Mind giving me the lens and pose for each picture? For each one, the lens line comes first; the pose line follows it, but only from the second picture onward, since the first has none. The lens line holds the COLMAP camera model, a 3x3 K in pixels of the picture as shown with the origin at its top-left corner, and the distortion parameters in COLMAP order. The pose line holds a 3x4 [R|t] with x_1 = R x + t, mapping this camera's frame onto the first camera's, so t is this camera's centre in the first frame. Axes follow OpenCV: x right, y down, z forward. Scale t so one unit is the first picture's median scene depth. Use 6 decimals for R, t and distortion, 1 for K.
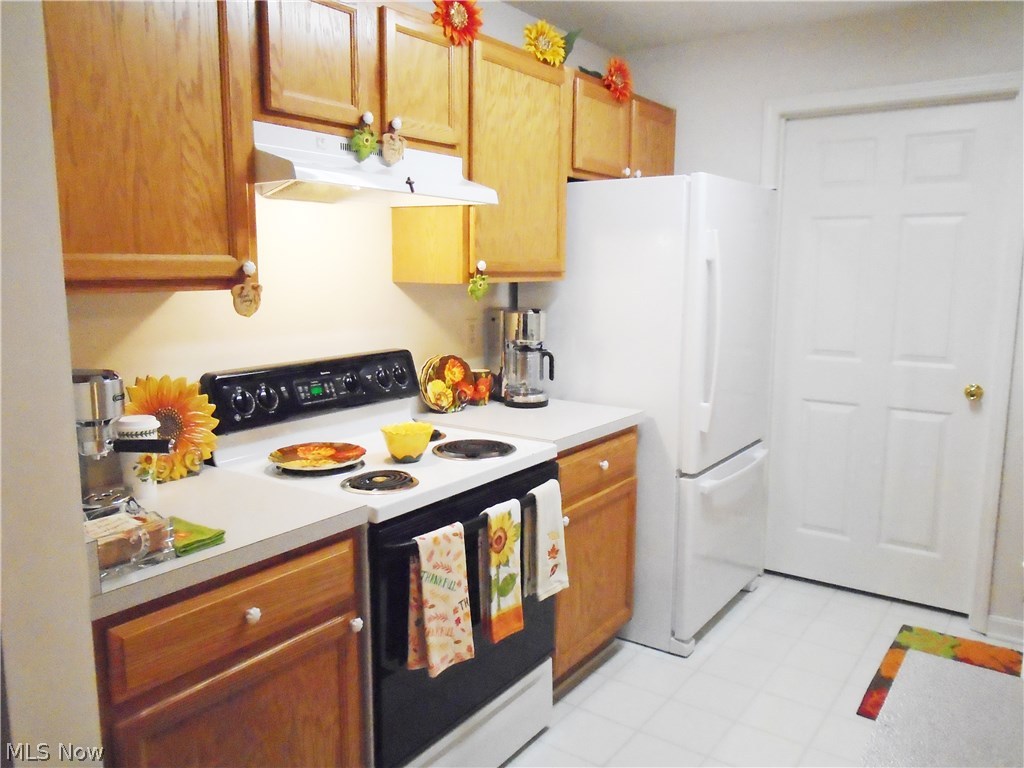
lens RADIAL K [[791.6, 0, 512.9], [0, 791.6, 381.3], [0, 0, 1]] dist [-0.010460, 0.016755]
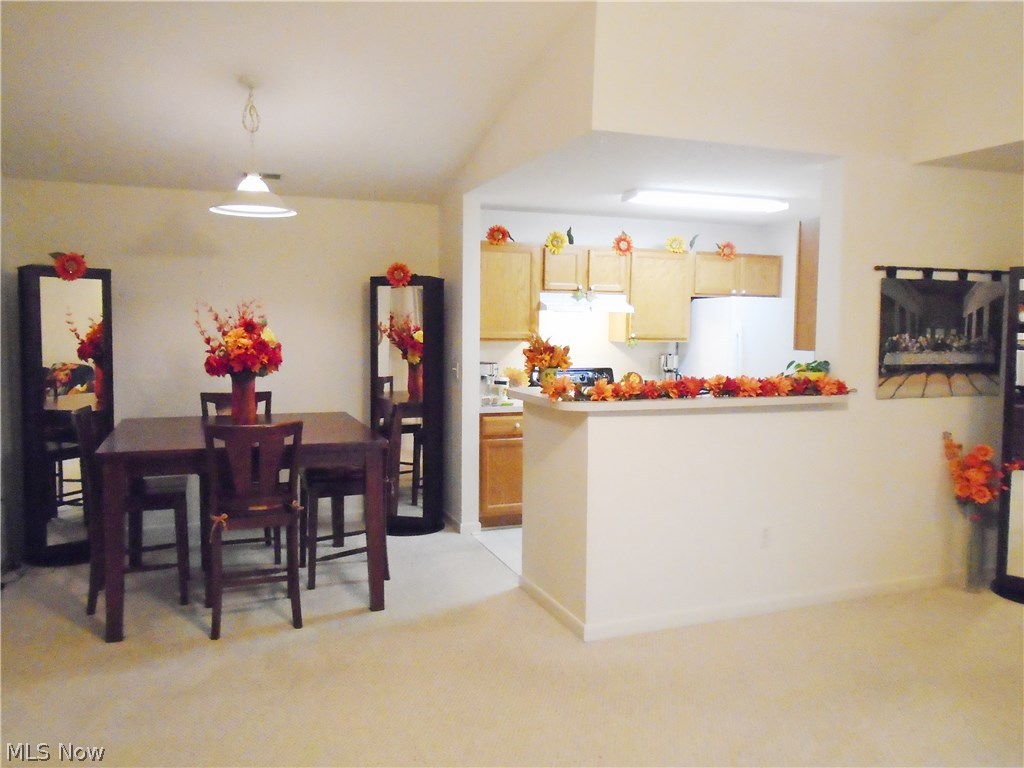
lens RADIAL K [[791.6, 0, 515.3], [0, 791.6, 386.5], [0, 0, 1]] dist [-0.010460, 0.016755]
pose [[0.830434, 0.049615, -0.554903, 1.294473], [-0.089506, 0.994970, -0.044986, 0.203666], [0.549879, 0.087025, 0.830698, -1.607067]]
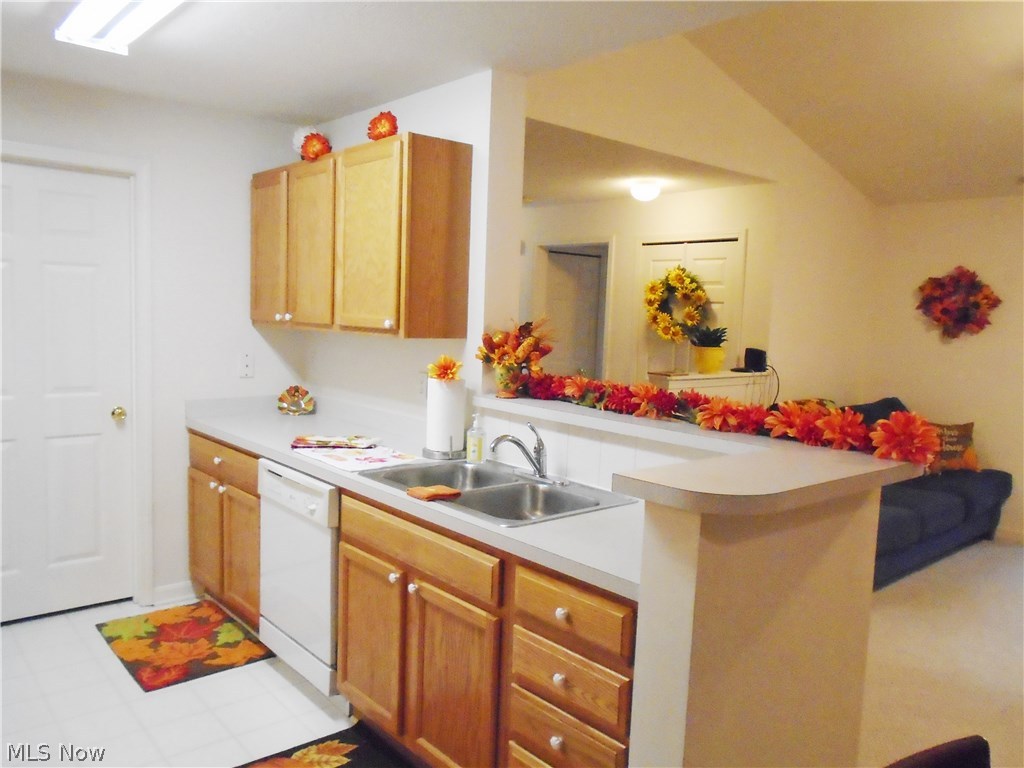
lens RADIAL K [[791.6, 0, 509.9], [0, 791.6, 384.4], [0, 0, 1]] dist [-0.010460, 0.016755]
pose [[0.240799, -0.083197, 0.967003, -0.658213], [0.108058, 0.992423, 0.058476, -0.053940], [-0.964541, 0.090412, 0.247965, 0.180998]]
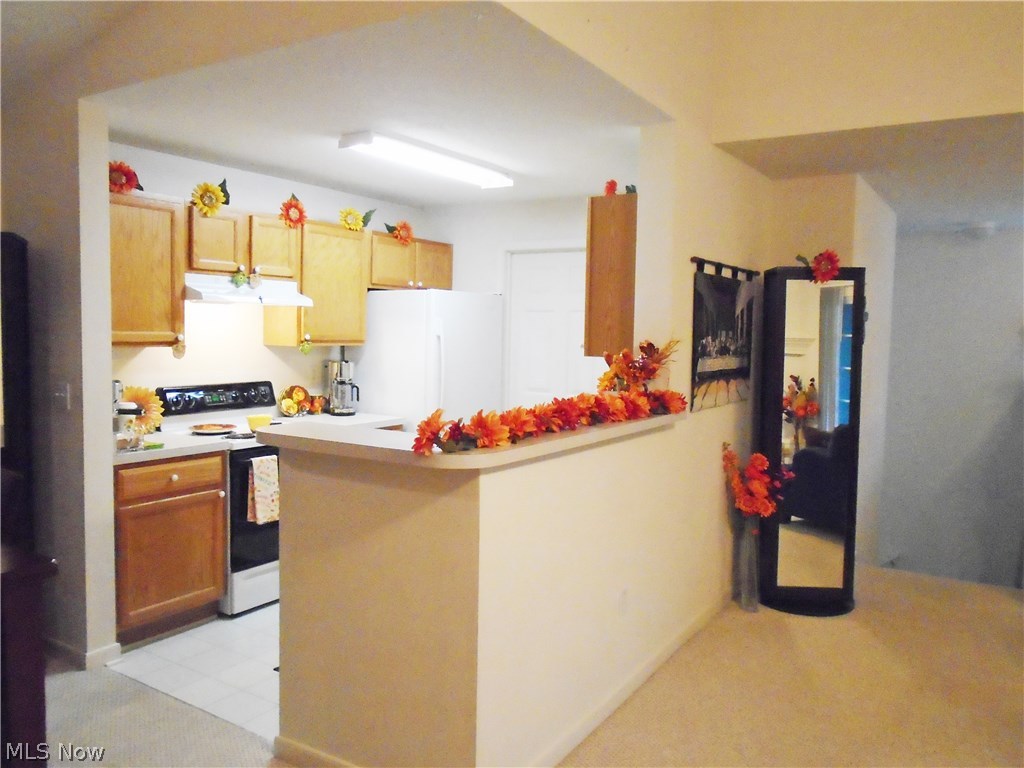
lens RADIAL K [[791.6, 0, 513.4], [0, 791.6, 383.4], [0, 0, 1]] dist [-0.010460, 0.016755]
pose [[0.998468, 0.012505, 0.053891, 0.427465], [-0.008210, 0.996826, -0.079189, 0.136655], [-0.054711, 0.078625, 0.995402, -1.111435]]
